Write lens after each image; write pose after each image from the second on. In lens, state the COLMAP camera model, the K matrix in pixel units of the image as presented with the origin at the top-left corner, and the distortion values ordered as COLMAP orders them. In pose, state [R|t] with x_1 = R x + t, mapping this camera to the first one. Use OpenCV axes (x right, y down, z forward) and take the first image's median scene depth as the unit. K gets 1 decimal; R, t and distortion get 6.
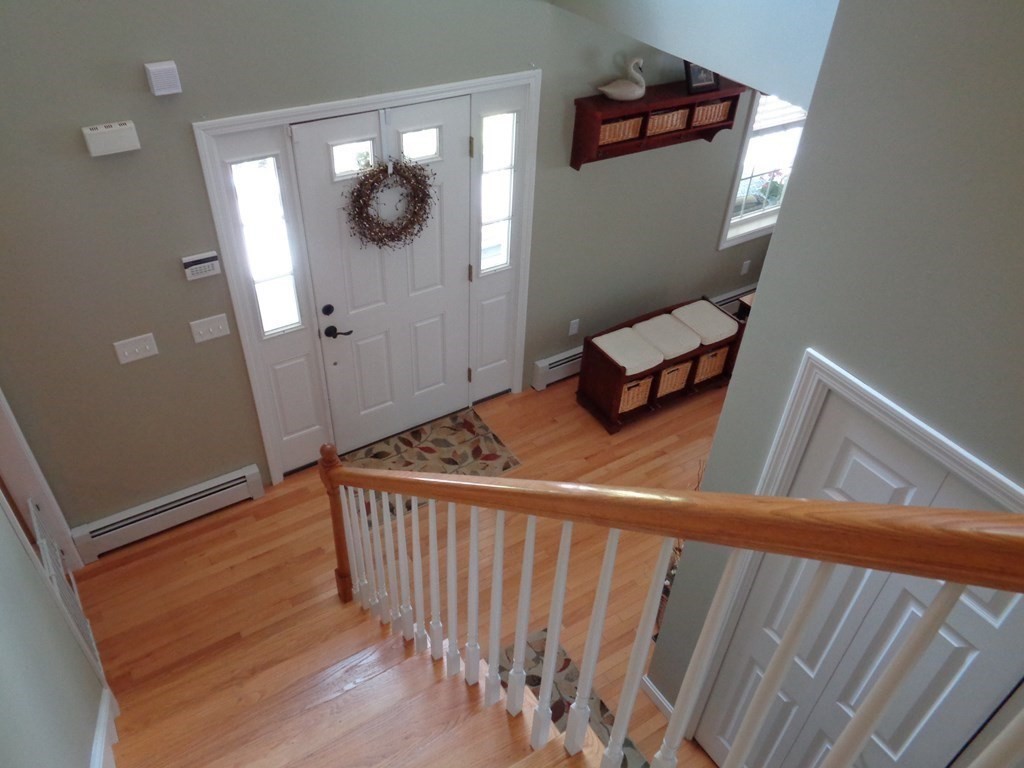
lens RADIAL K [[773.8, 0, 513.8], [0, 773.8, 379.8], [0, 0, 1]] dist [0.011828, 0.001279]
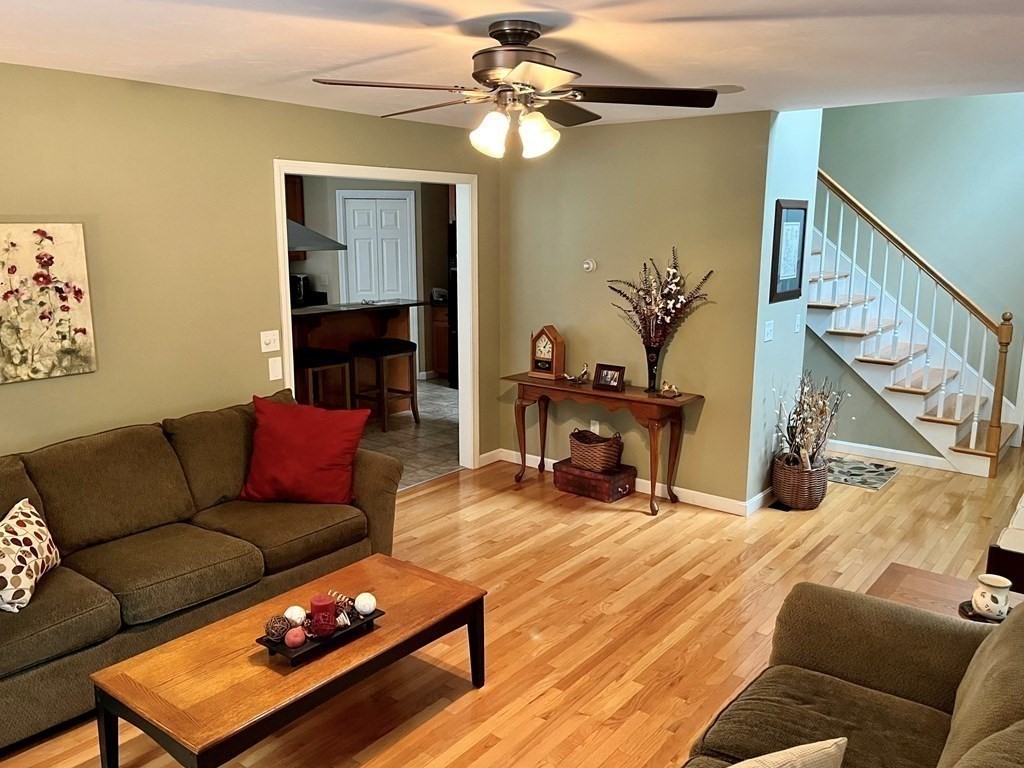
lens RADIAL K [[829.8, 0, 510.8], [0, 829.8, 382.6], [0, 0, 1]] dist [0.036647, 0.010275]
pose [[-0.942810, 0.009224, -0.333202, 1.135206], [-0.249925, 0.641871, 0.724941, -0.709901], [0.220559, 0.766757, -0.602857, 1.584811]]
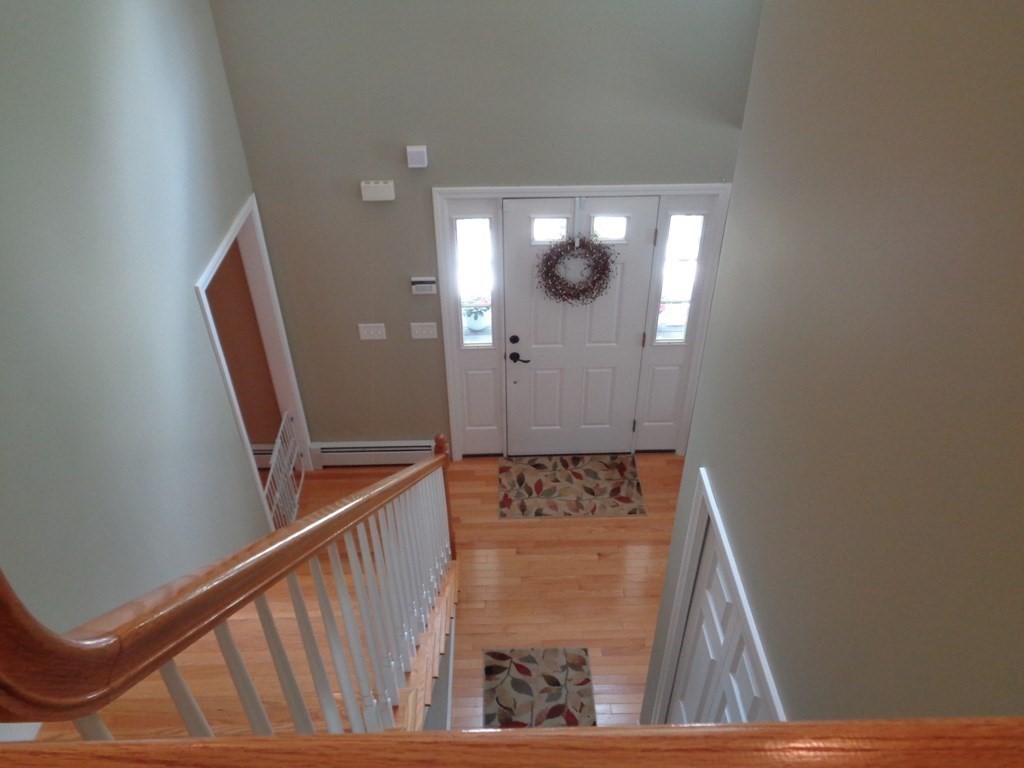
lens RADIAL K [[773.8, 0, 511.8], [0, 773.8, 381.1], [0, 0, 1]] dist [0.011828, 0.001279]
pose [[0.855951, 0.275043, -0.437835, 0.339573], [-0.289759, 0.956482, 0.034384, -0.070332], [0.428238, 0.097435, 0.898398, -0.131050]]
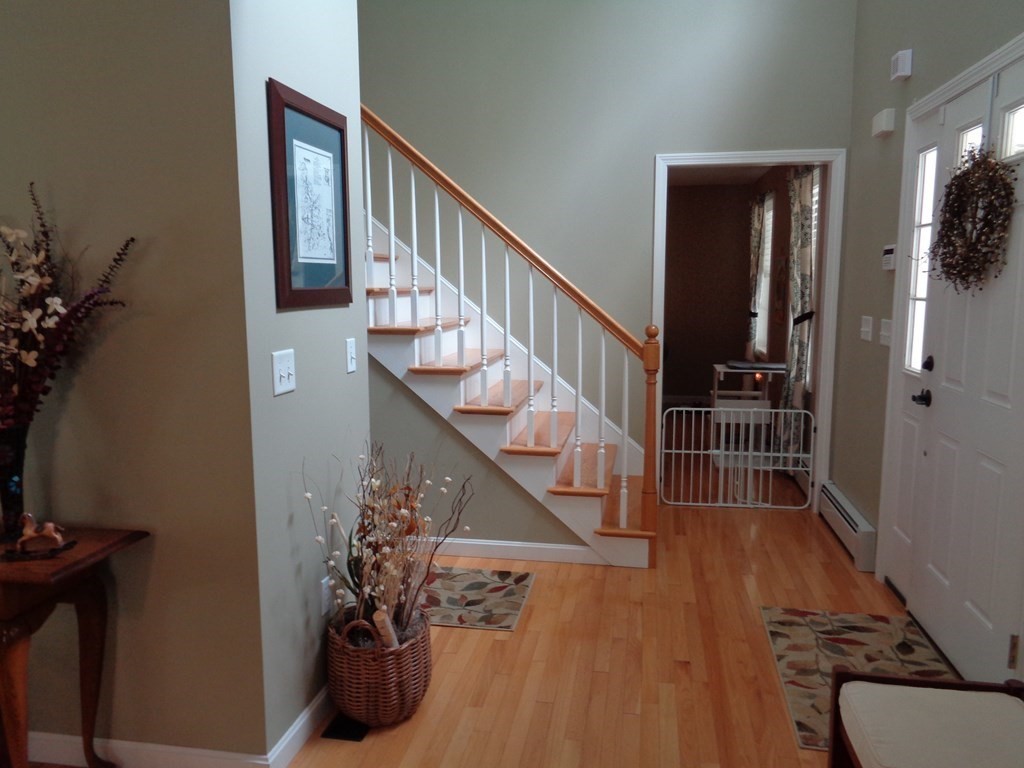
lens RADIAL K [[773.8, 0, 504.4], [0, 773.8, 388.3], [0, 0, 1]] dist [0.011828, 0.001279]
pose [[-0.688811, 0.053361, -0.722974, 0.608985], [-0.484554, 0.707890, 0.513905, -0.268734], [0.539209, 0.704304, -0.461746, 1.174034]]
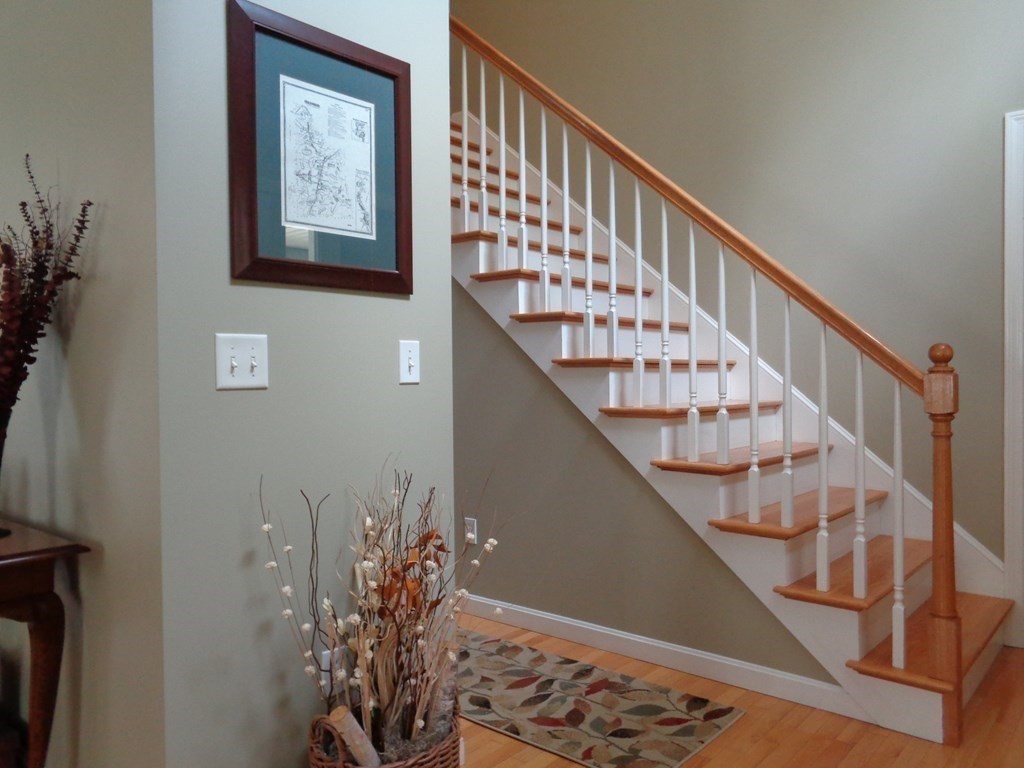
lens RADIAL K [[773.8, 0, 512.1], [0, 773.8, 381.1], [0, 0, 1]] dist [0.011828, 0.001279]
pose [[-0.959375, -0.038385, -0.279510, 0.286241], [-0.208021, 0.765506, 0.608875, -0.200194], [0.190595, 0.642283, -0.742392, 1.181468]]
